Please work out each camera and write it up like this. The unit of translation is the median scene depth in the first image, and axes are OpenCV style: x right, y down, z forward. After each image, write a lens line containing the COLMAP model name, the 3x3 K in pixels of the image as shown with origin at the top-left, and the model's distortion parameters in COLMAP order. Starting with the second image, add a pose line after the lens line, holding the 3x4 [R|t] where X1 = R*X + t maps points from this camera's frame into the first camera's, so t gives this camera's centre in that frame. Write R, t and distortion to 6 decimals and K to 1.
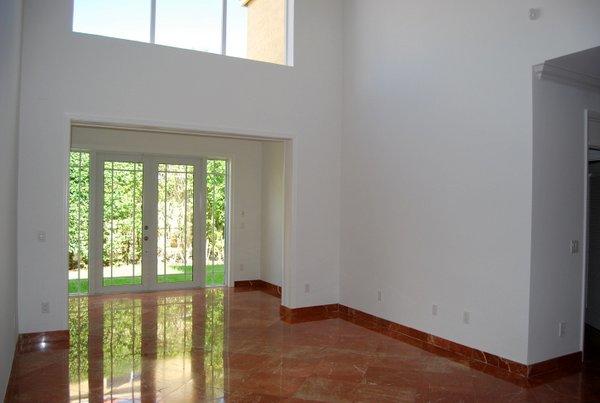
lens RADIAL K [[468.7, 0, 297.2], [0, 468.7, 210.5], [0, 0, 1]] dist [-0.074382, 0.009580]
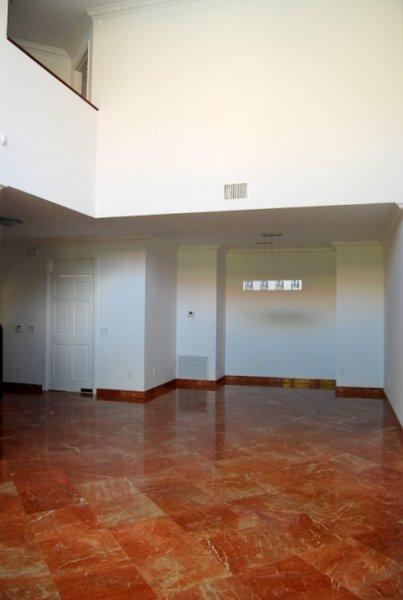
lens RADIAL K [[468.7, 0, 211.7], [0, 468.7, 295.8], [0, 0, 1]] dist [-0.074382, 0.009580]
pose [[-0.718929, 0.001102, 0.695083, -0.382402], [-0.012871, 0.999806, -0.014898, -0.017746], [-0.694965, -0.019656, -0.718775, 0.843471]]
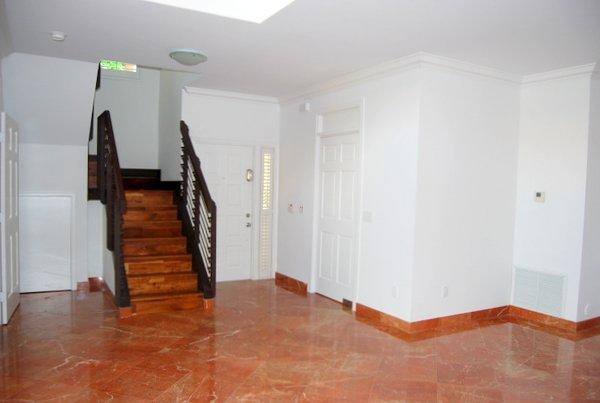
lens RADIAL K [[475.9, 0, 300.0], [0, 475.9, 201.5], [0, 0, 1]] dist [-0.073767, 0.006983]
pose [[-0.036171, -0.050926, 0.998047, -0.139642], [-0.022223, 0.998495, 0.050143, -0.005442], [-0.999098, -0.020366, -0.037249, 0.326012]]
